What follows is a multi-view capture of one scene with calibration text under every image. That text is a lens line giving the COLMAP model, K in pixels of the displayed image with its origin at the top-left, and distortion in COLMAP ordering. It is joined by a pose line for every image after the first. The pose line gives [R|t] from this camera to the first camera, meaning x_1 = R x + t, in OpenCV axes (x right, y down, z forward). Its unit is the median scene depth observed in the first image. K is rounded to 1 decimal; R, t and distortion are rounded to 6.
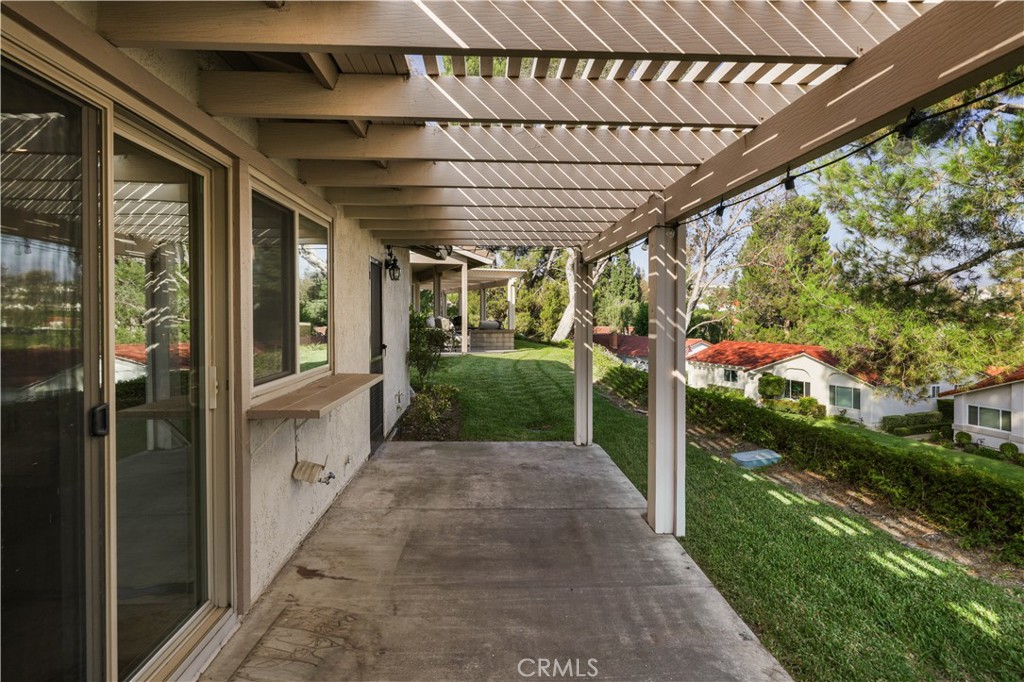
lens RADIAL K [[568.6, 0, 516.8], [0, 568.6, 322.9], [0, 0, 1]] dist [-0.001164, -0.000652]
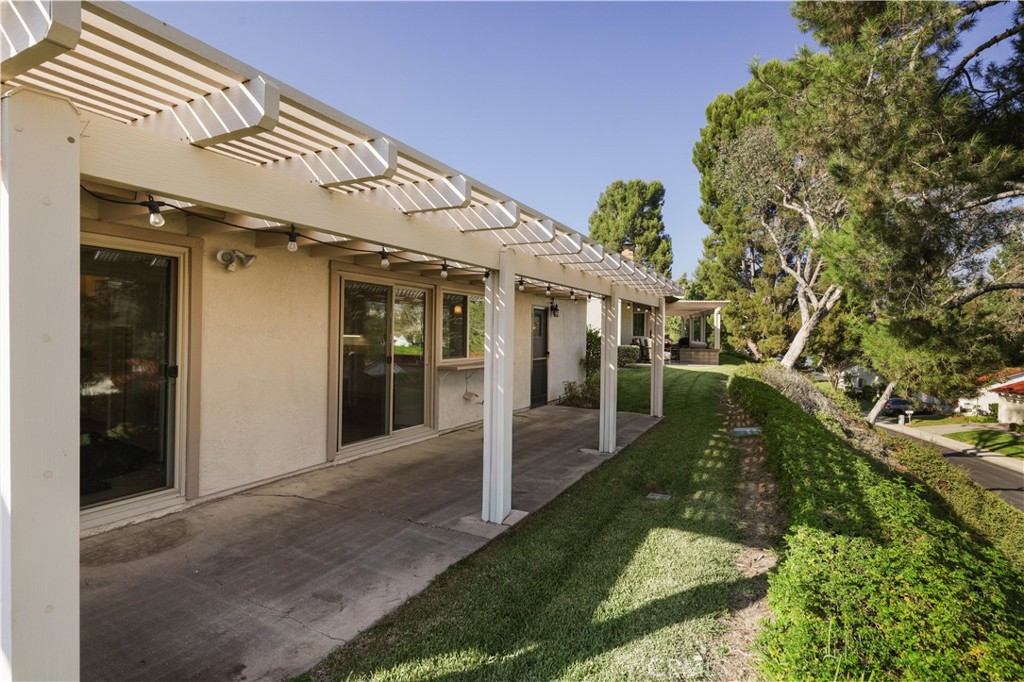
lens RADIAL K [[509.0, 0, 519.3], [0, 509.0, 340.6], [0, 0, 1]] dist [0.000227, 0.000190]
pose [[0.850398, 0.018490, -0.525815, 0.180880], [-0.020556, 0.999787, 0.001912, 0.000077], [0.525739, 0.009183, 0.850597, -0.149537]]
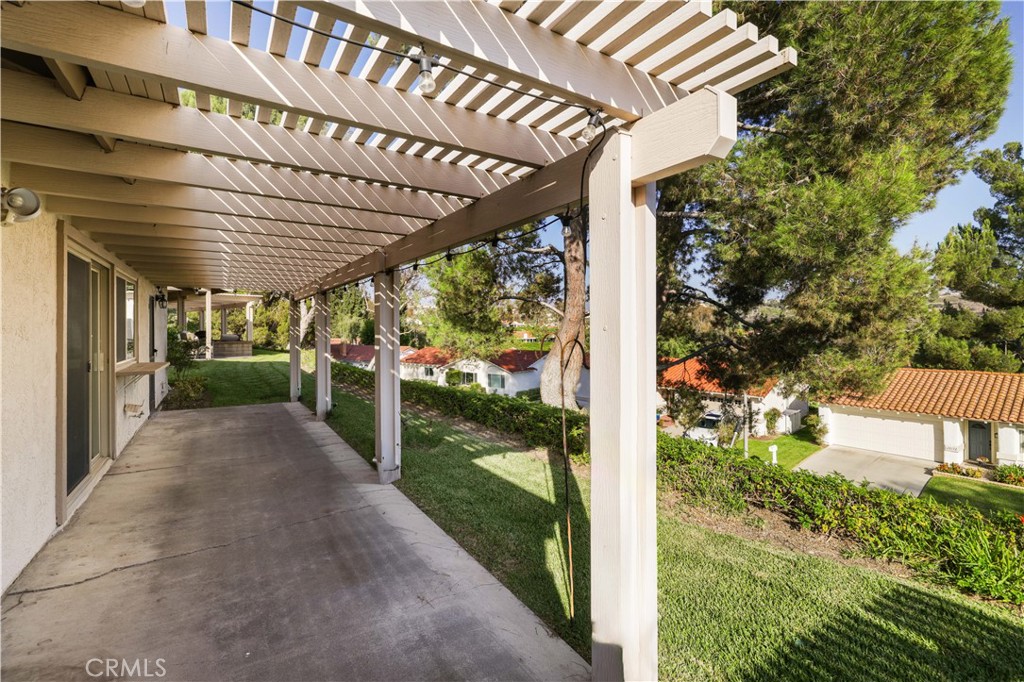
lens RADIAL K [[459.3, 0, 511.5], [0, 459.3, 326.2], [0, 0, 1]] dist [-0.000573, 0.000047]
pose [[0.874113, -0.001119, 0.485720, 0.003399], [0.010609, 0.999803, -0.016790, 0.001894], [-0.485606, 0.019829, 0.873953, -0.192266]]
